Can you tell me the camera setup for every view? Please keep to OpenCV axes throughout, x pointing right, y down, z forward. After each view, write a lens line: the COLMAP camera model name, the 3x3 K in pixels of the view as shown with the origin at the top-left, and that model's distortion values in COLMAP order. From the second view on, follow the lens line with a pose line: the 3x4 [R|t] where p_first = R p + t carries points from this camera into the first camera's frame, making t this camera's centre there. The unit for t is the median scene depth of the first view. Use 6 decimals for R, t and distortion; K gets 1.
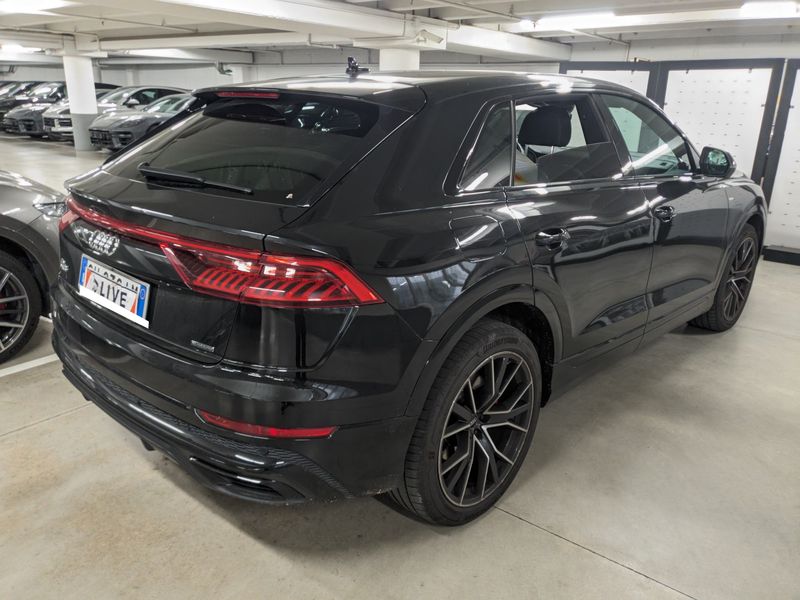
lens RADIAL K [[611.2, 0, 393.7], [0, 611.2, 302.1], [0, 0, 1]] dist [-0.002764, 0.002617]
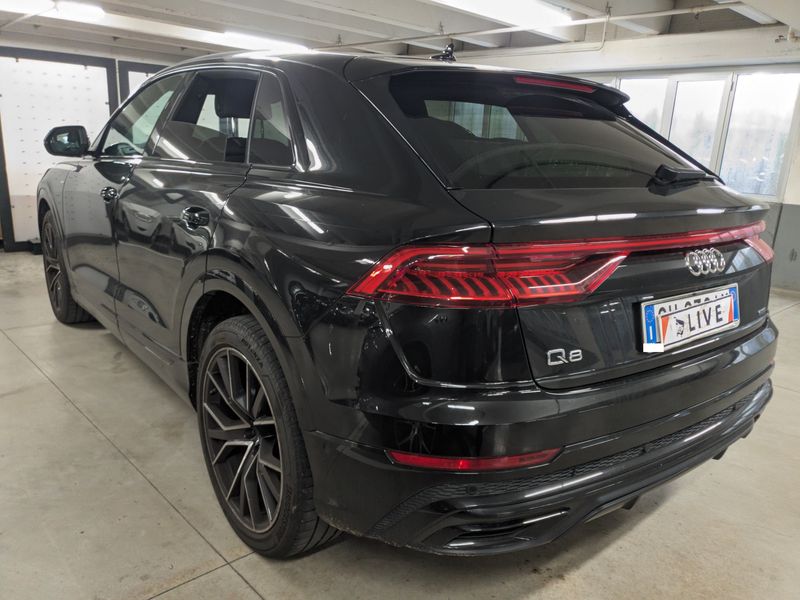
lens RADIAL K [[611.2, 0, 393.7], [0, 611.2, 302.1], [0, 0, 1]] dist [-0.002764, 0.002617]
pose [[0.156224, -0.271373, 0.949711, -1.024655], [0.265415, 0.937686, 0.224277, -0.263015], [-0.951393, 0.217030, 0.218516, 0.941521]]
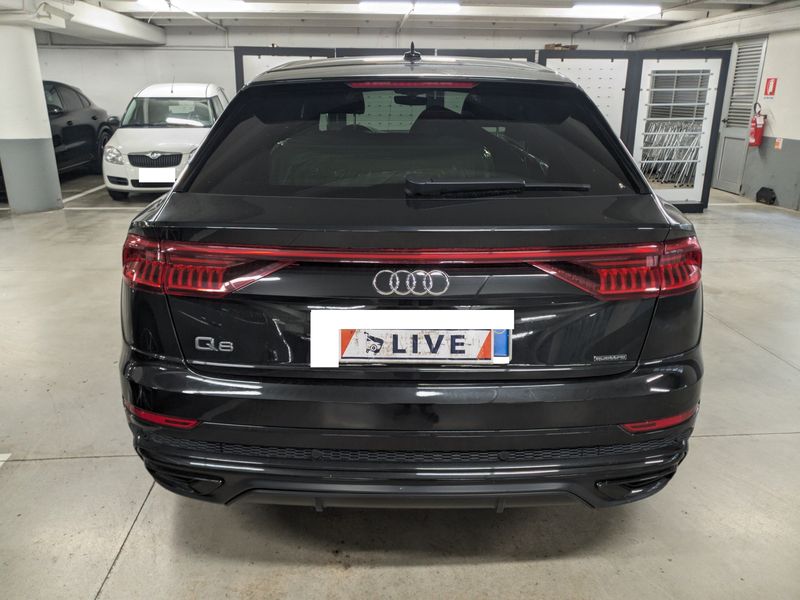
lens RADIAL K [[599.5, 0, 414.3], [0, 599.5, 282.6], [0, 0, 1]] dist [0.015795, -0.003180]
pose [[0.739802, -0.226971, 0.633386, -0.715765], [0.227302, 0.970347, 0.082227, -0.119115], [-0.633267, 0.083138, 0.769455, 0.320479]]
